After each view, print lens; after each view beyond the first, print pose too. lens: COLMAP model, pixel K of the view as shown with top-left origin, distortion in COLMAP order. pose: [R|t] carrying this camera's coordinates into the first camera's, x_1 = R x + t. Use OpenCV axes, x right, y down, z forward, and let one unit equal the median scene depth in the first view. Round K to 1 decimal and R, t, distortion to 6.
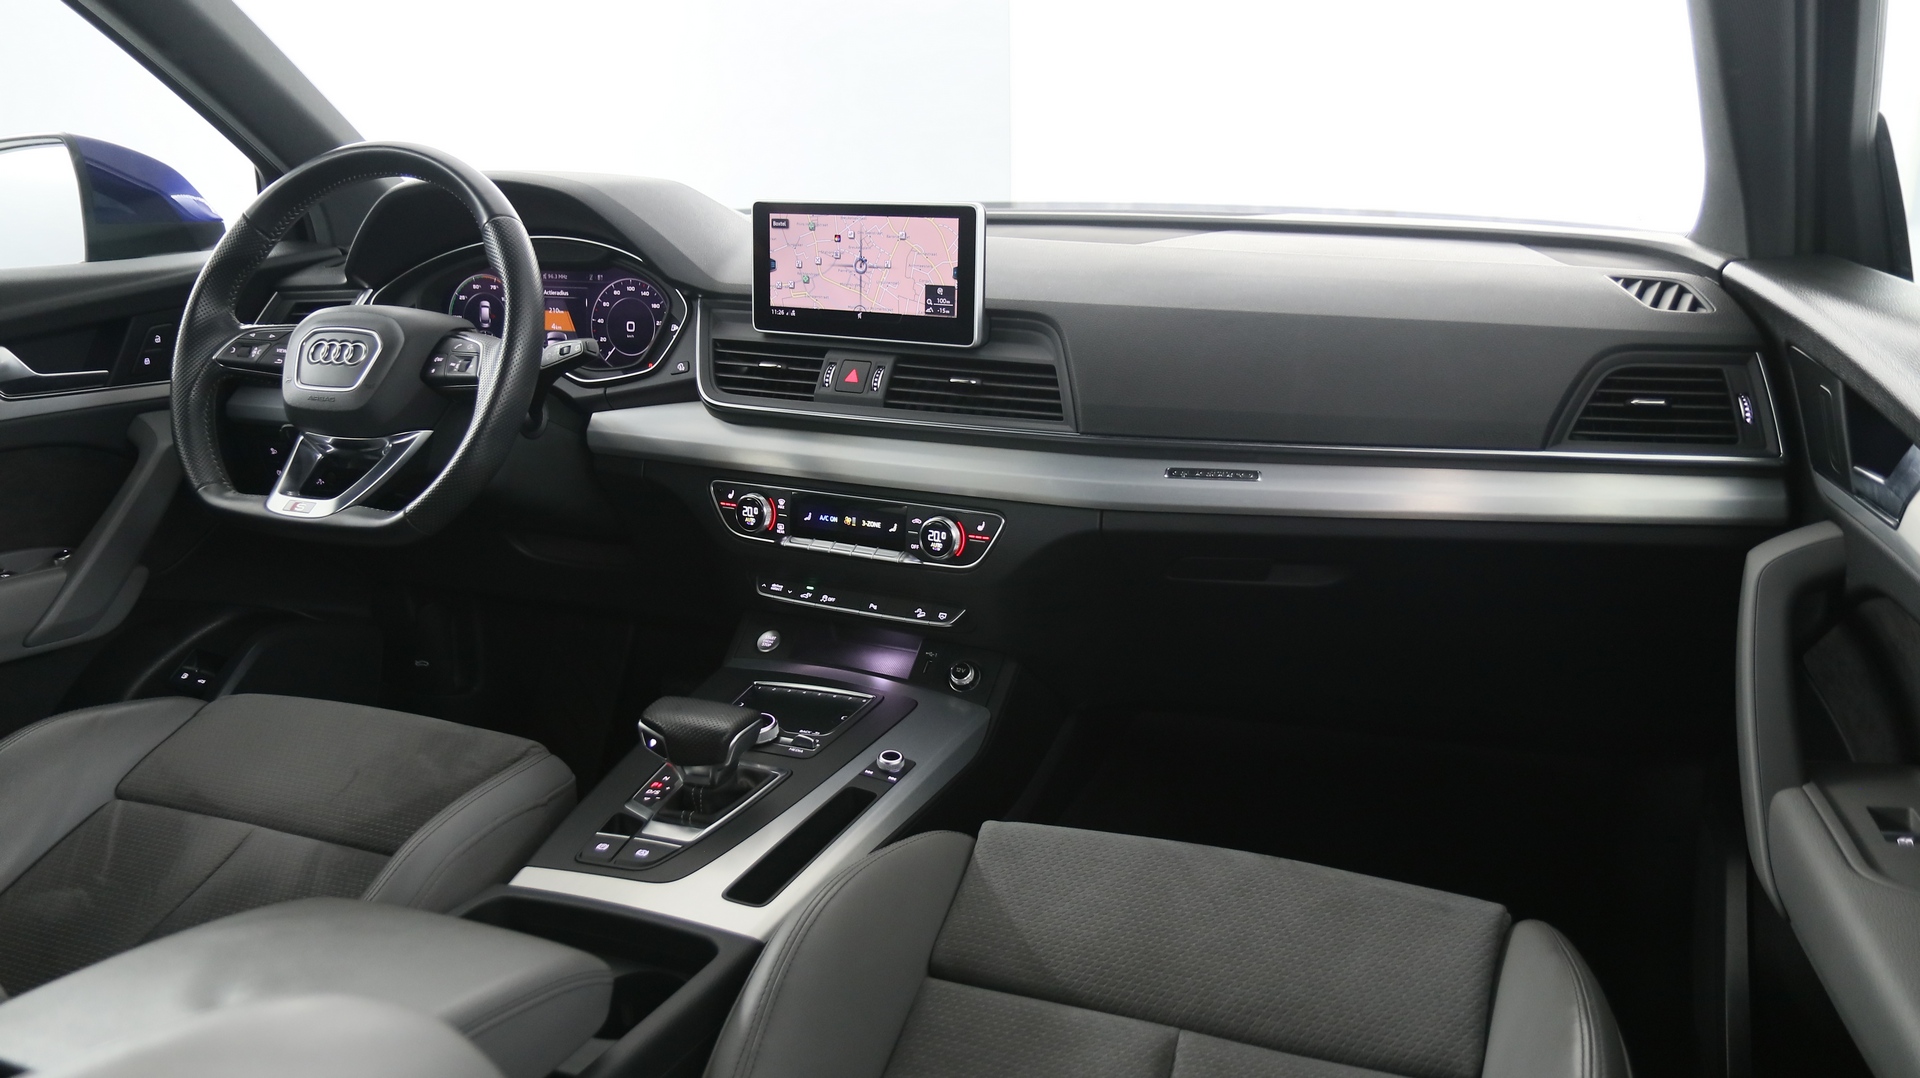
lens RADIAL K [[1461.3, 0, 957.5], [0, 1461.3, 556.2], [0, 0, 1]] dist [-0.021290, 0.008917]
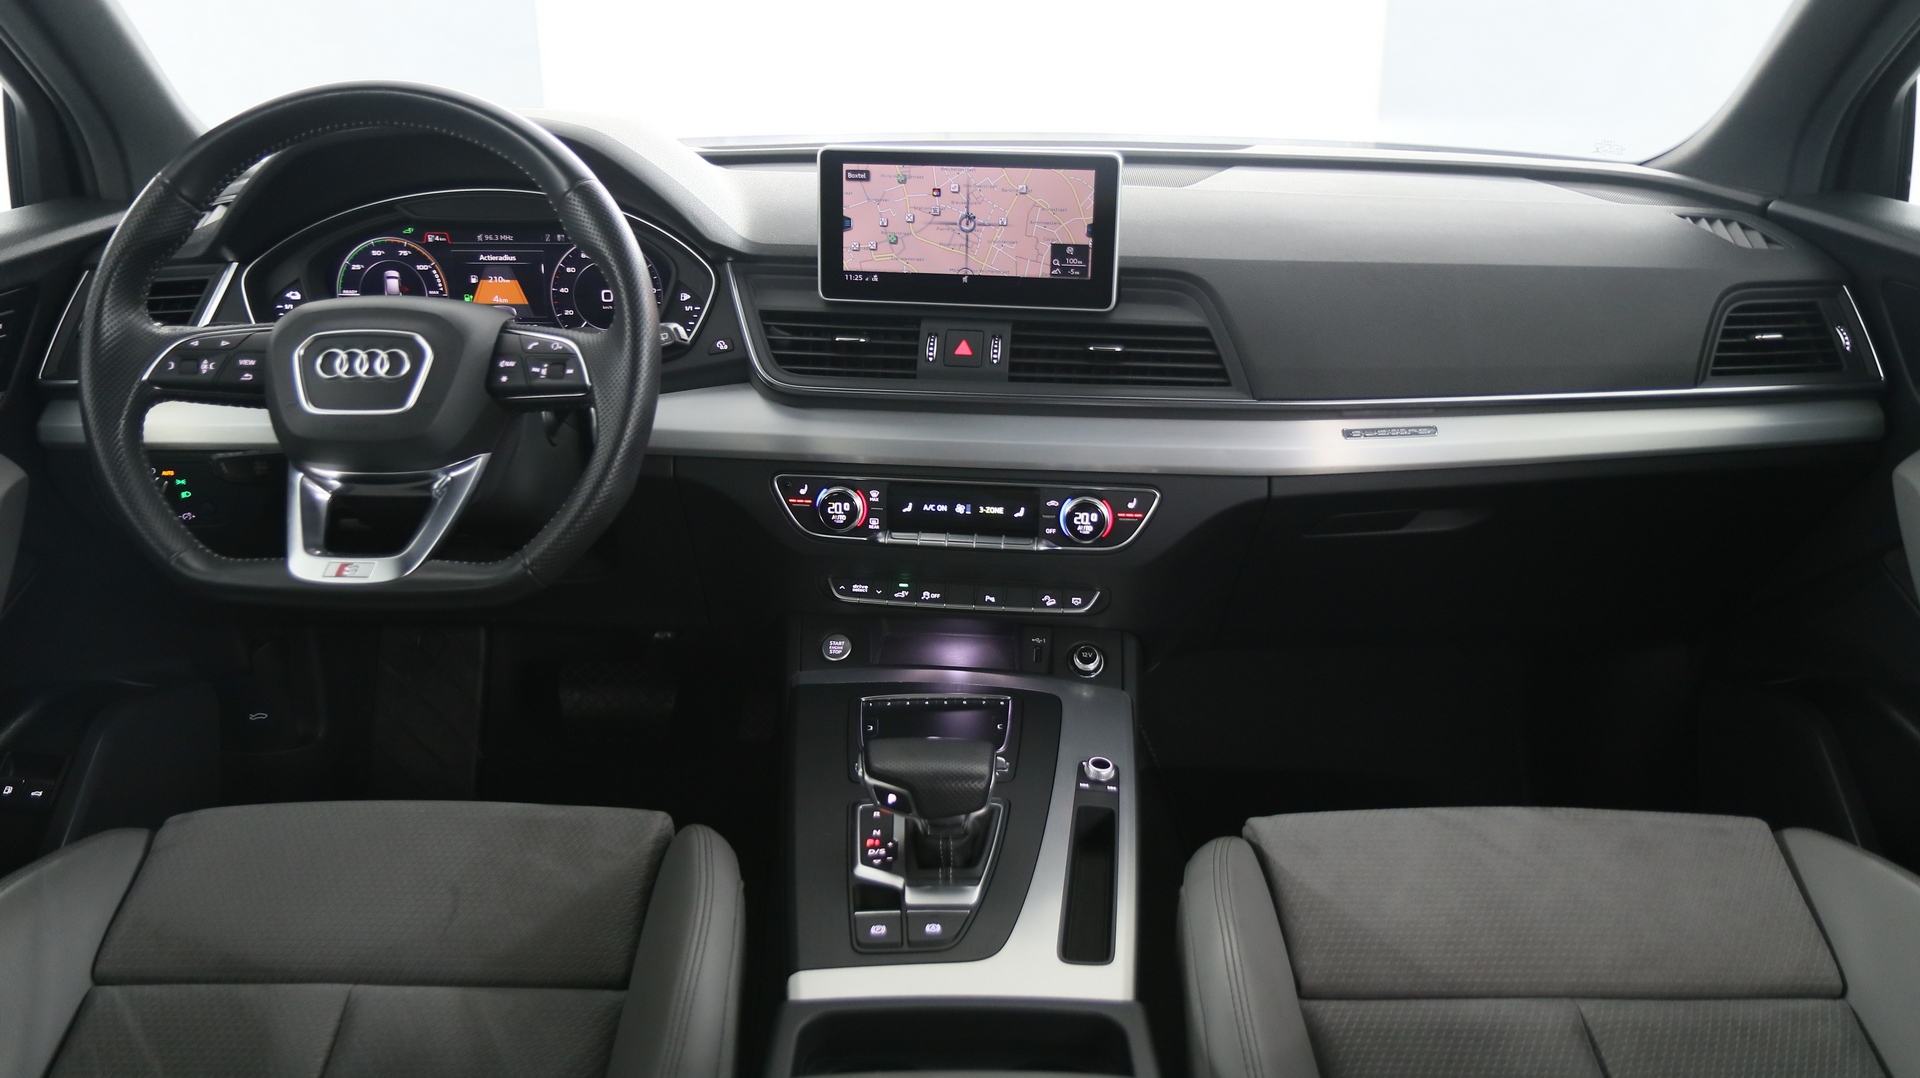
lens RADIAL K [[1461.3, 0, 949.9], [0, 1461.3, 546.1], [0, 0, 1]] dist [-0.021290, 0.008917]
pose [[0.929978, -0.112905, 0.349846, -0.399515], [0.087876, 0.992354, 0.086664, -0.080063], [-0.356957, -0.049853, 0.932790, 0.161934]]
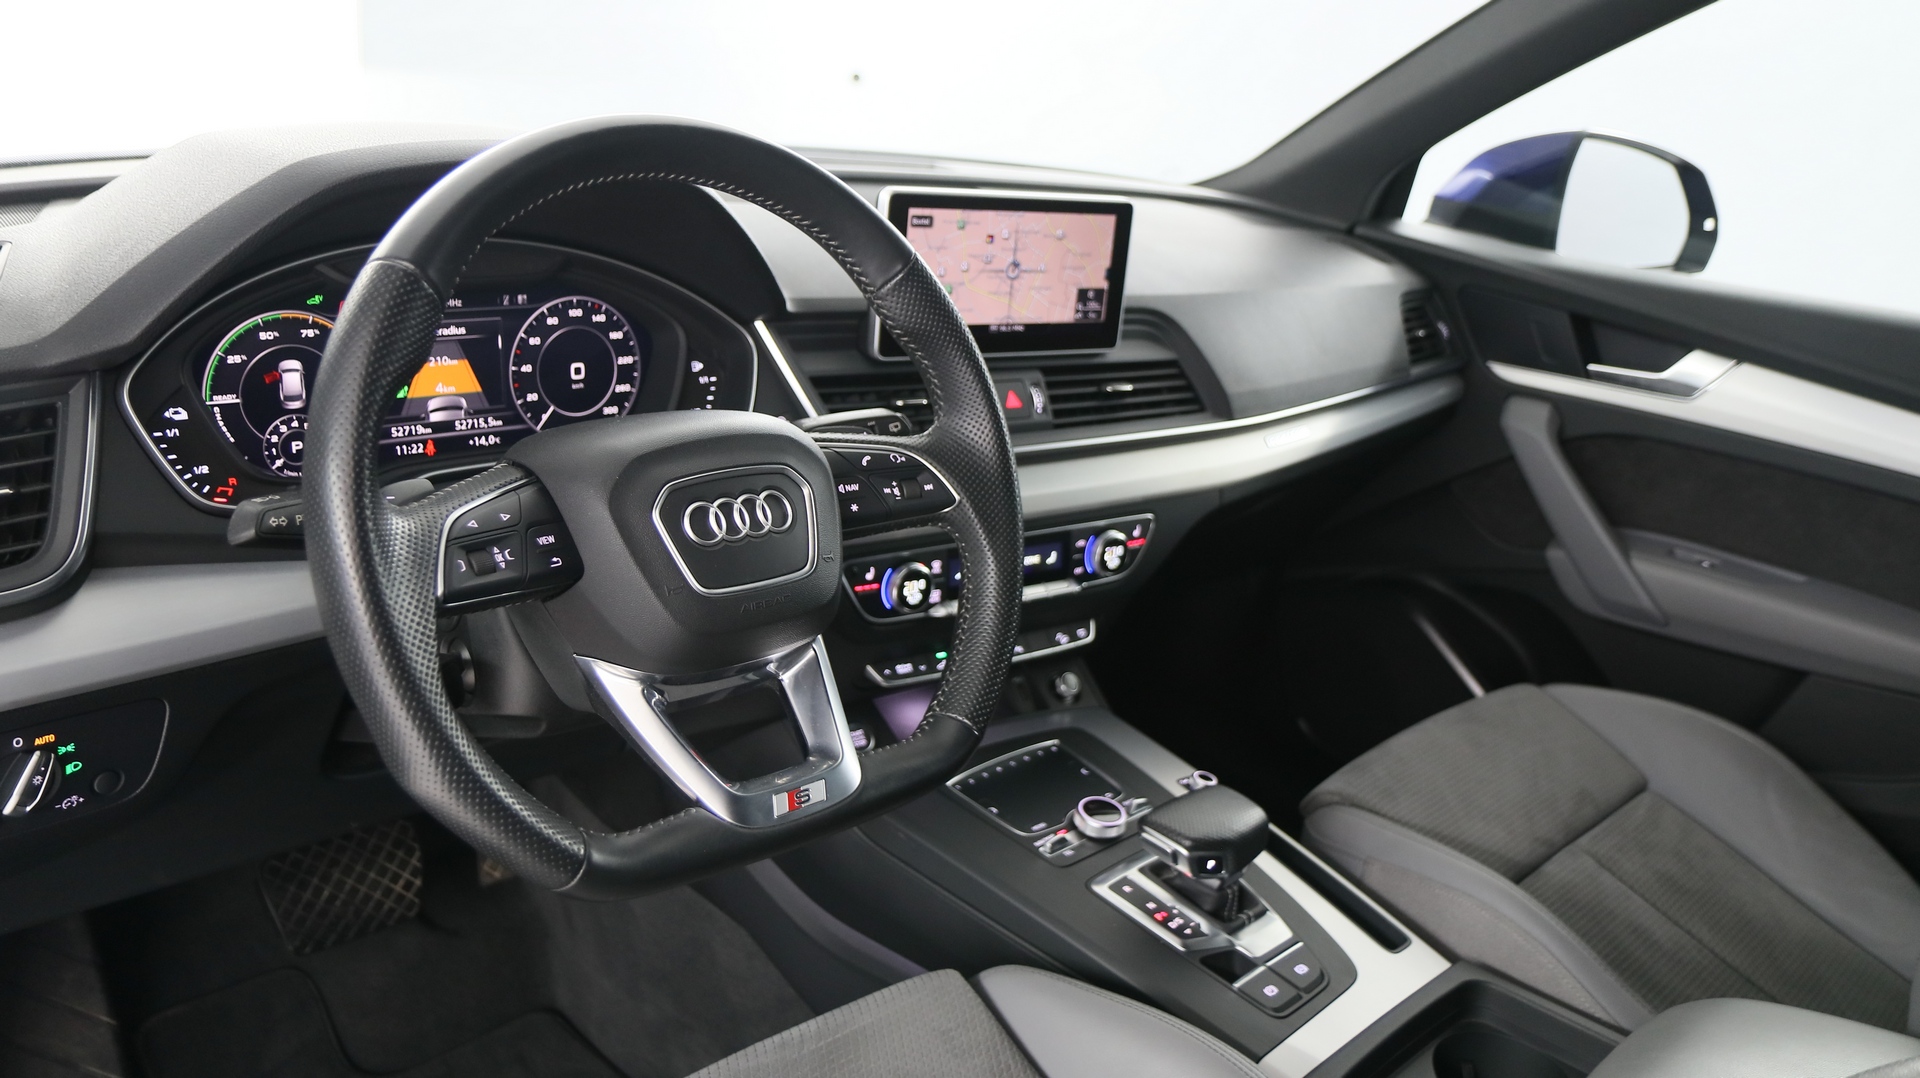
lens RADIAL K [[1461.3, 0, 964.6], [0, 1461.3, 543.4], [0, 0, 1]] dist [-0.021290, 0.008917]
pose [[0.398910, -0.255619, 0.880642, -0.847975], [0.136845, 0.966202, 0.218466, -0.229613], [-0.906722, 0.033363, 0.420408, 0.657647]]
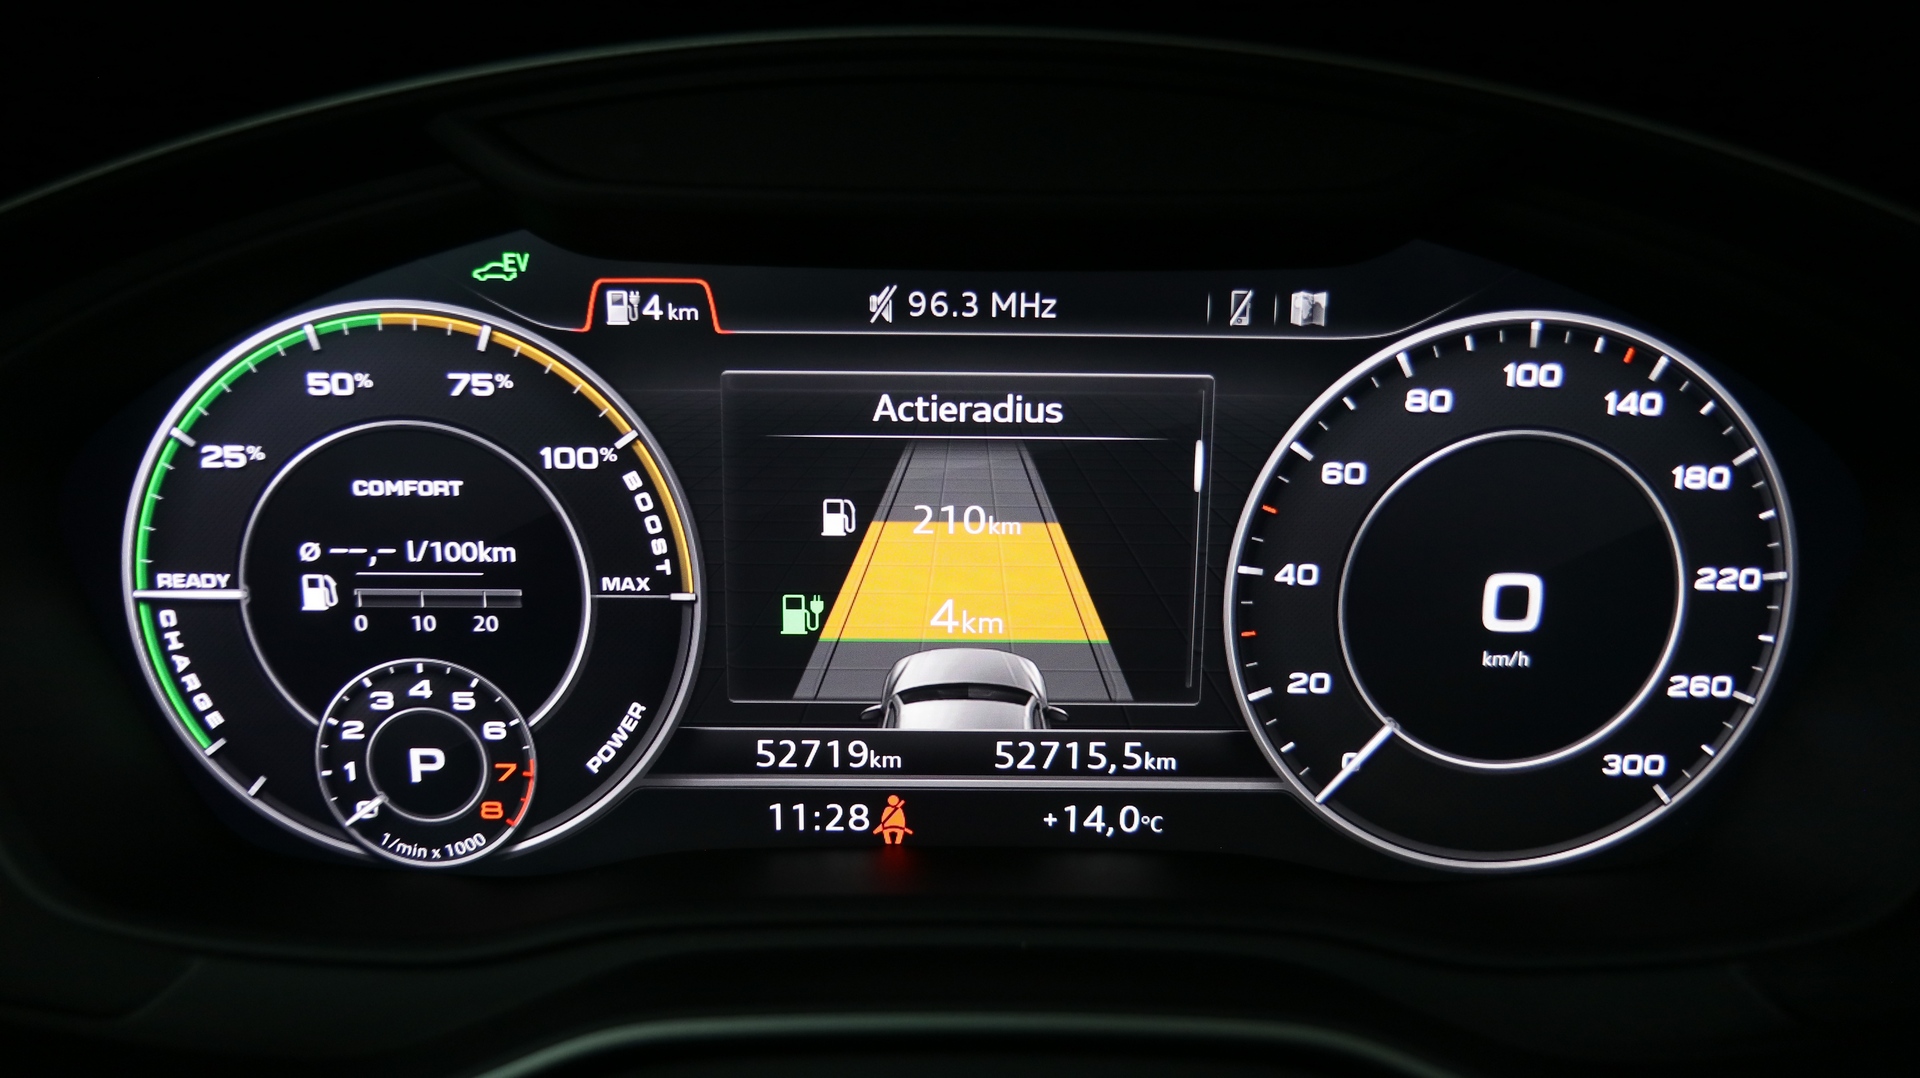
lens RADIAL K [[1461.3, 0, 944.0], [0, 1461.3, 560.0], [0, 0, 1]] dist [-0.021290, 0.008917]
pose [[0.925411, -0.106377, 0.363729, -0.391235], [0.087746, 0.993859, 0.067419, -0.204165], [-0.368667, -0.030475, 0.929062, 0.993735]]
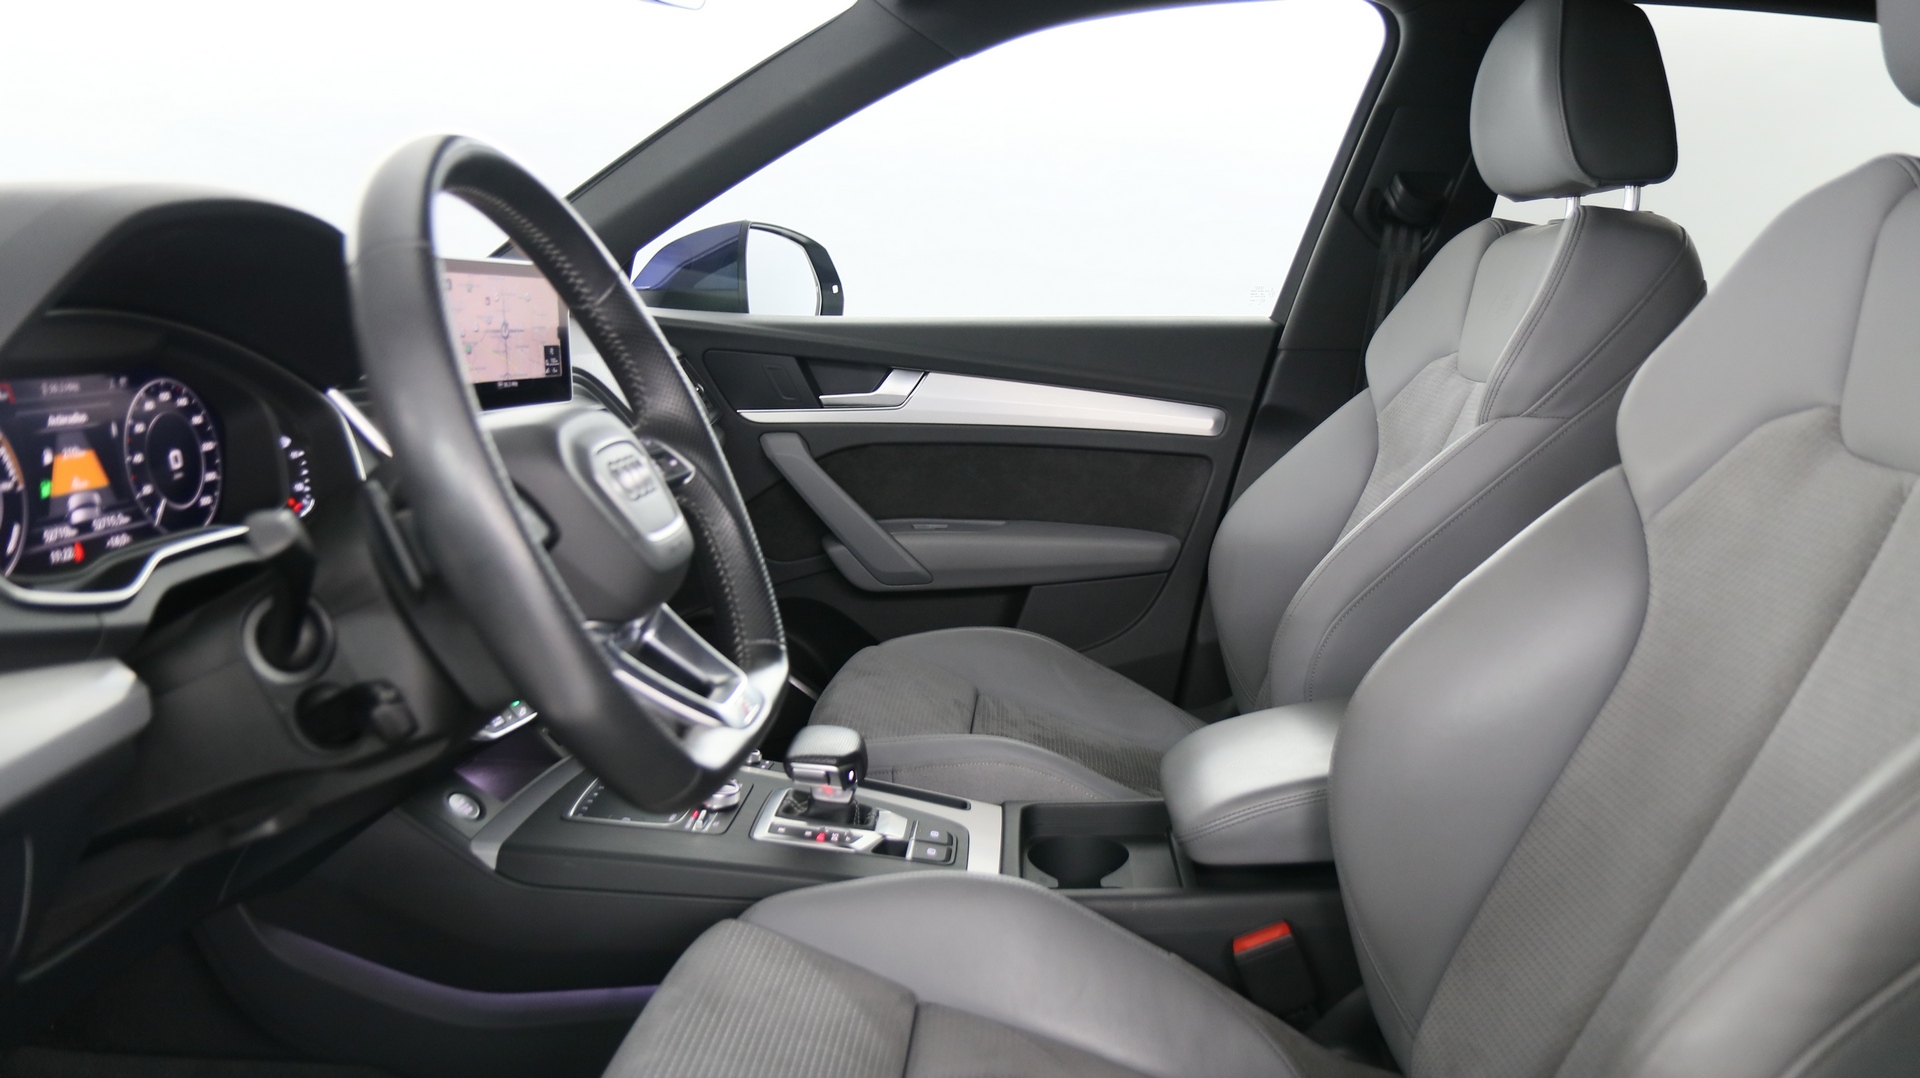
lens RADIAL K [[1461.3, 0, 960.7], [0, 1461.3, 559.1], [0, 0, 1]] dist [-0.021290, 0.008917]
pose [[-0.325780, -0.167608, 0.930470, -1.009260], [0.226872, 0.941546, 0.249037, -0.221267], [-0.917822, 0.292229, -0.268712, 1.001514]]
